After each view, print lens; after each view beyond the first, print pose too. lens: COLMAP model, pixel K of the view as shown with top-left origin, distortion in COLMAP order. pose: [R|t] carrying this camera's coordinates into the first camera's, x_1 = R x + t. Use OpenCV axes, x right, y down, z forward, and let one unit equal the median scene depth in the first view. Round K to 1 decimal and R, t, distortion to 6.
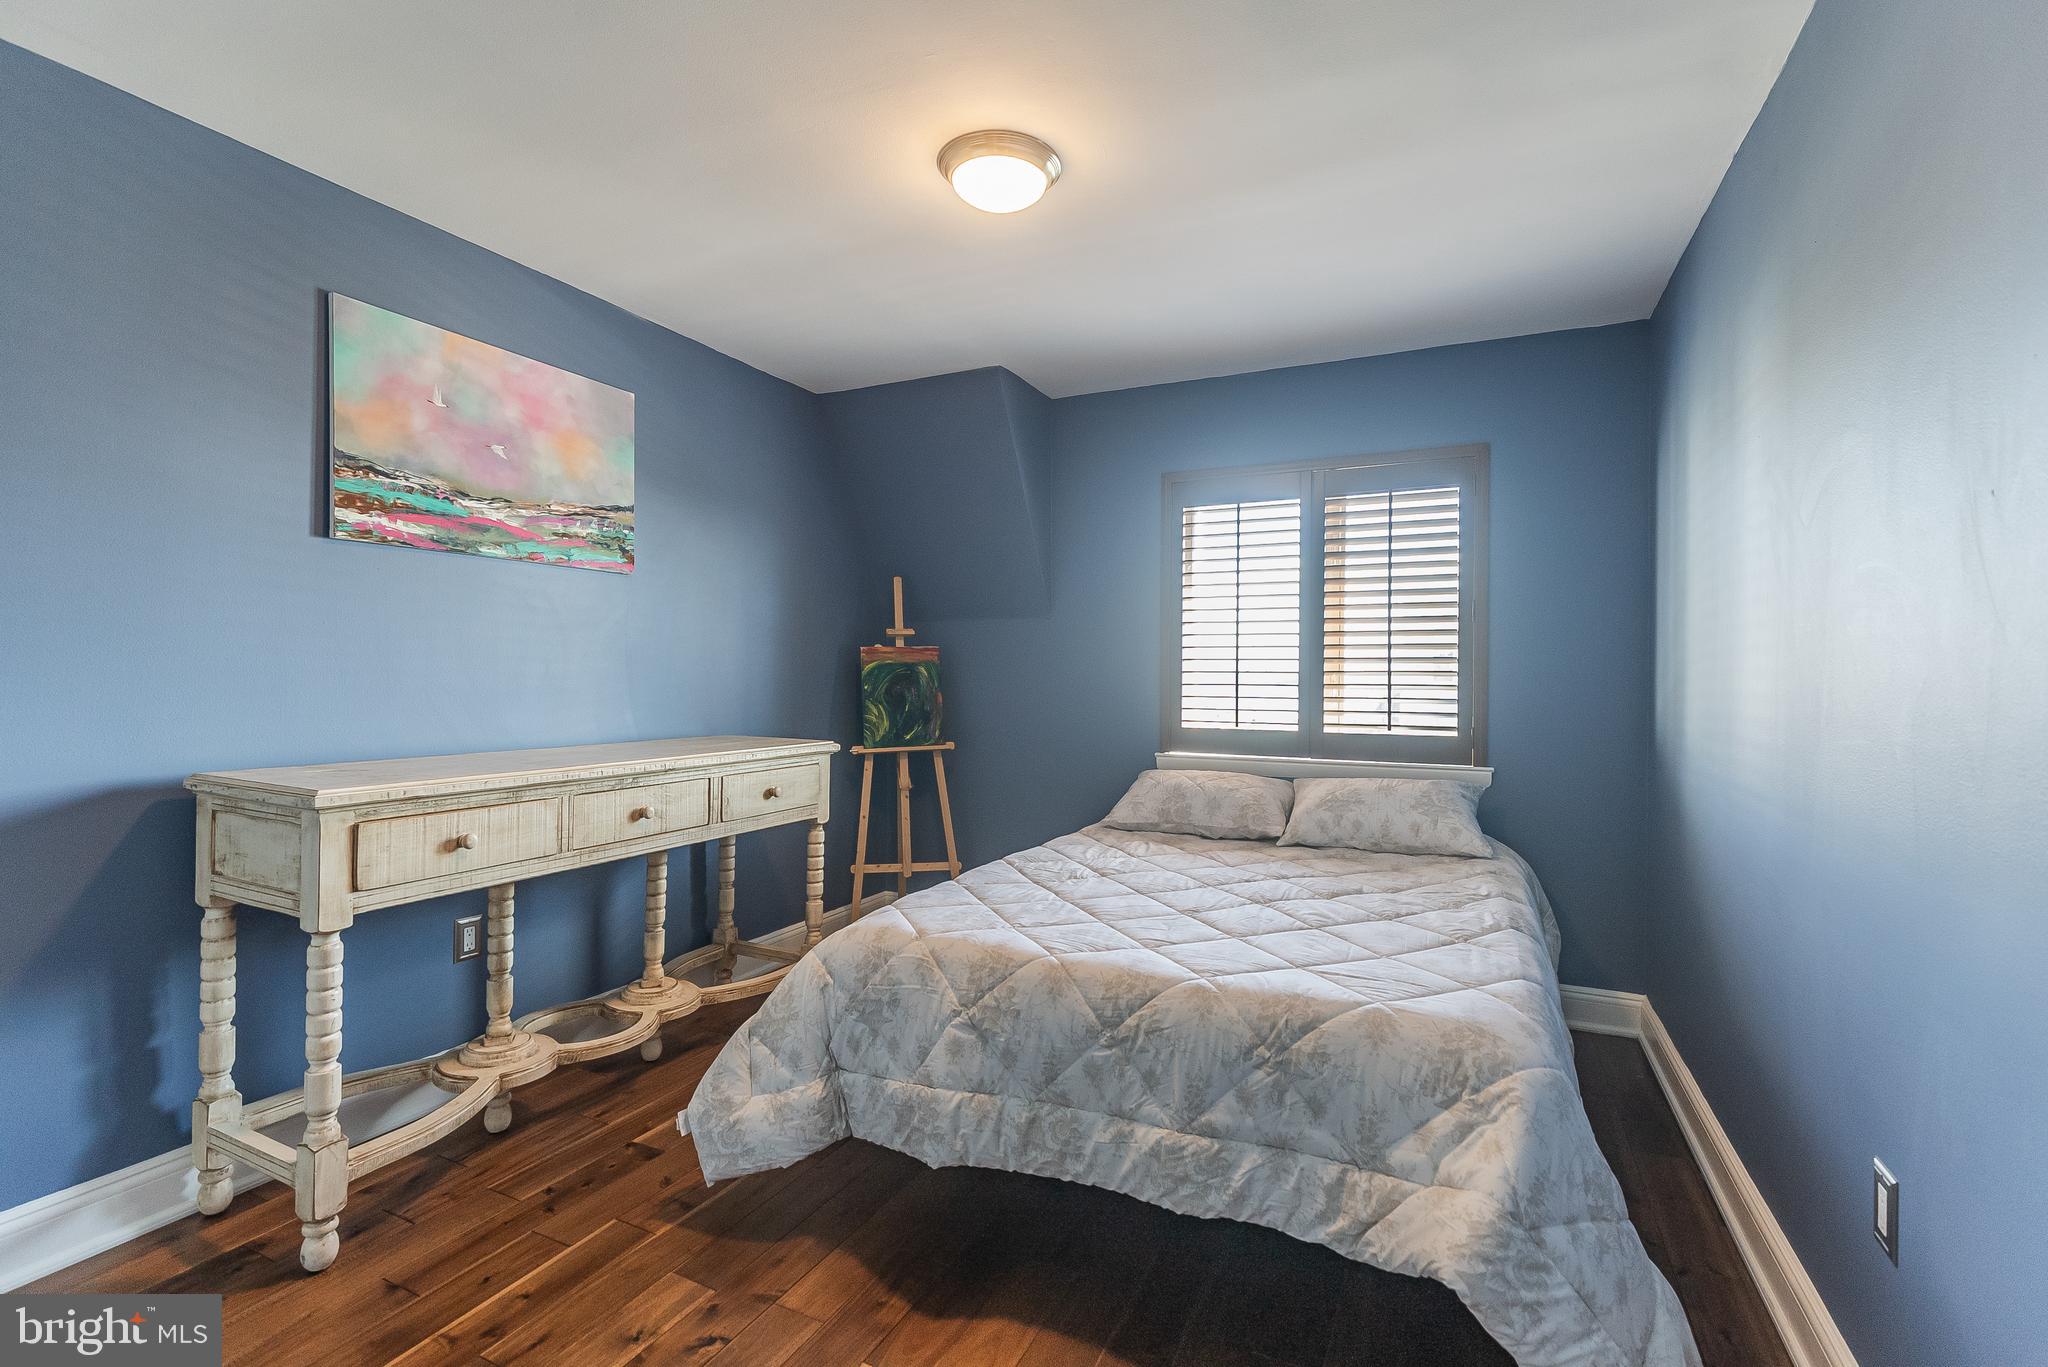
lens RADIAL K [[926.1, 0, 1024.3], [0, 926.1, 682.3], [0, 0, 1]] dist [-0.002170, -0.000482]
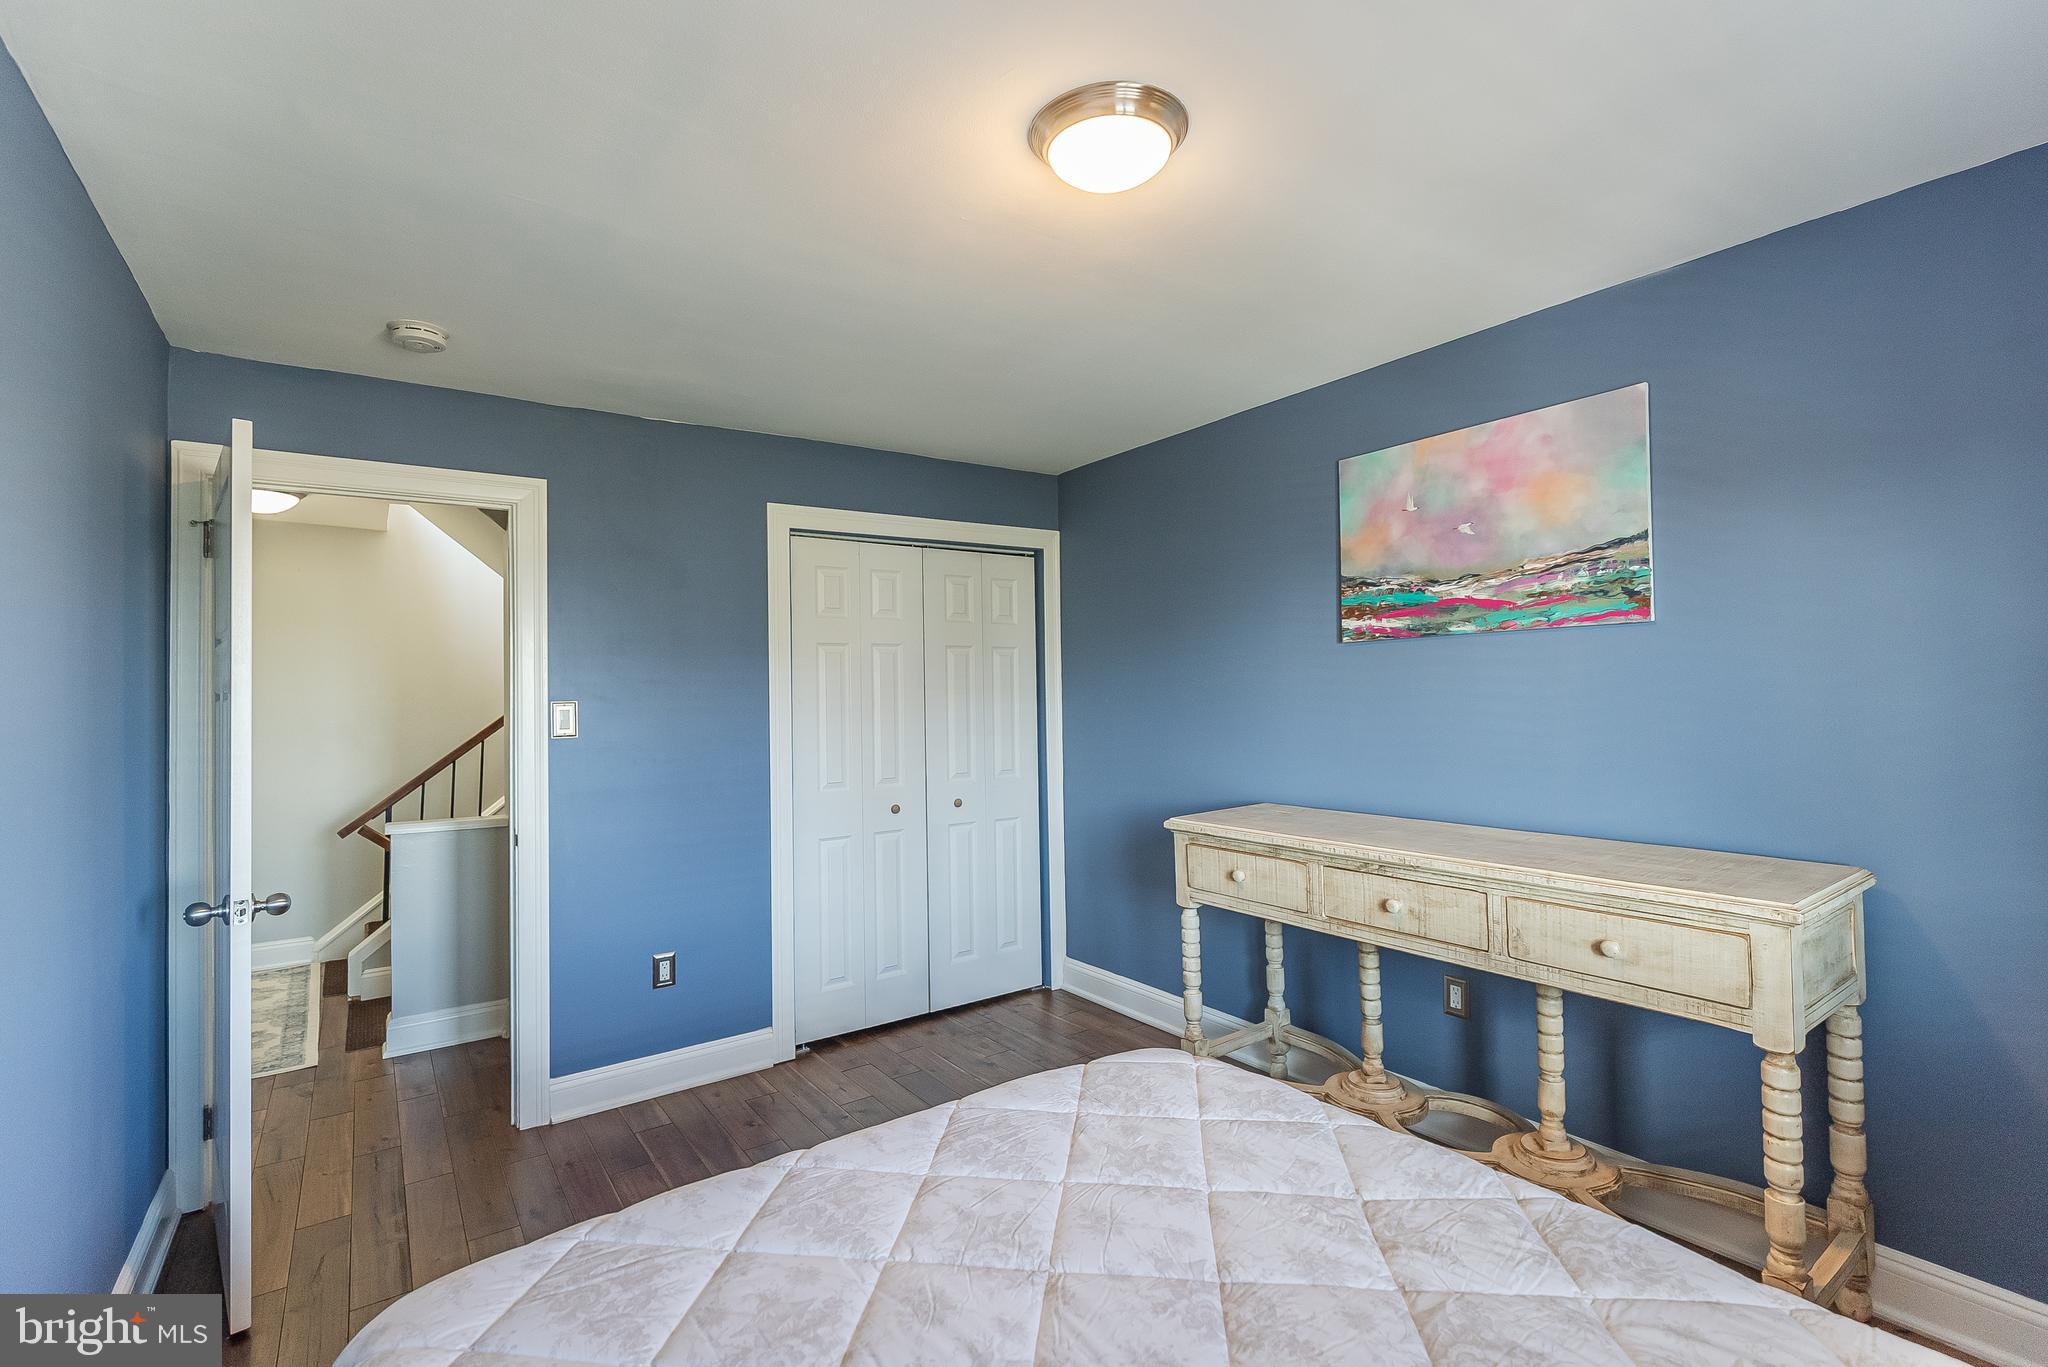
lens RADIAL K [[926.1, 0, 1028.6], [0, 926.1, 680.4], [0, 0, 1]] dist [-0.002170, -0.000482]
pose [[-0.476876, -0.013183, -0.878872, 0.567590], [0.009962, 0.999742, -0.020401, -0.068489], [0.878914, -0.018484, -0.476622, 1.081281]]
